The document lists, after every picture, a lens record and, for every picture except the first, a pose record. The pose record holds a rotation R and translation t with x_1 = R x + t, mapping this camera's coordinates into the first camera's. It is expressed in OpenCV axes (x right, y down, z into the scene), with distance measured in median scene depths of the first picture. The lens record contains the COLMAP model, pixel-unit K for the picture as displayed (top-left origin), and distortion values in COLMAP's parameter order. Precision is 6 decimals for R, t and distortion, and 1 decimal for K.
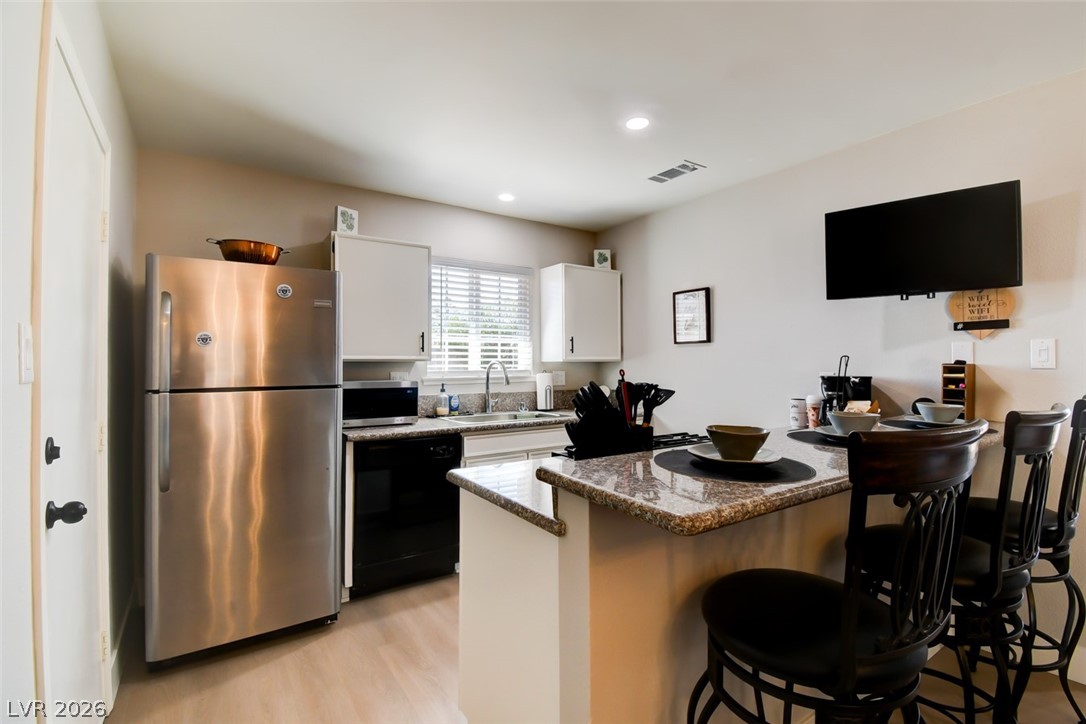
lens RADIAL K [[468.4, 0, 536.6], [0, 468.4, 359.0], [0, 0, 1]] dist [-0.000914, -0.000150]
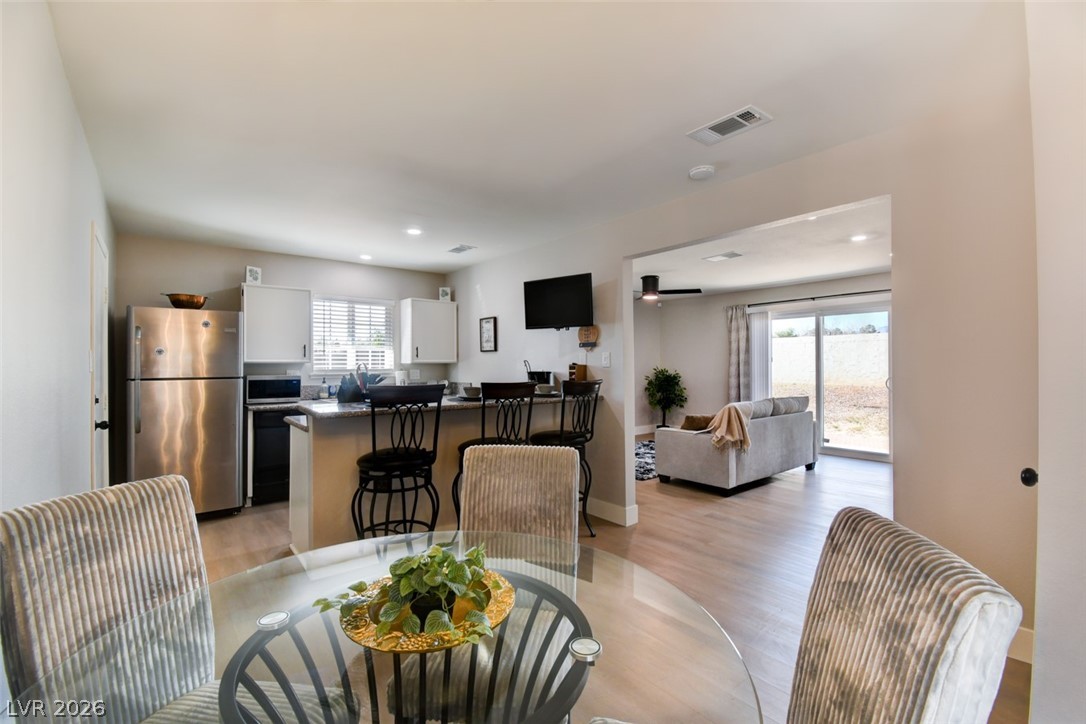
lens RADIAL K [[447.6, 0, 543.0], [0, 447.6, 362.0], [0, 0, 1]] dist [-0.020480, -0.000366]
pose [[0.994679, 0.000516, 0.103020, 0.488649], [-0.000981, 0.999990, 0.004466, -0.007951], [-0.103016, -0.004543, 0.994669, -0.701437]]
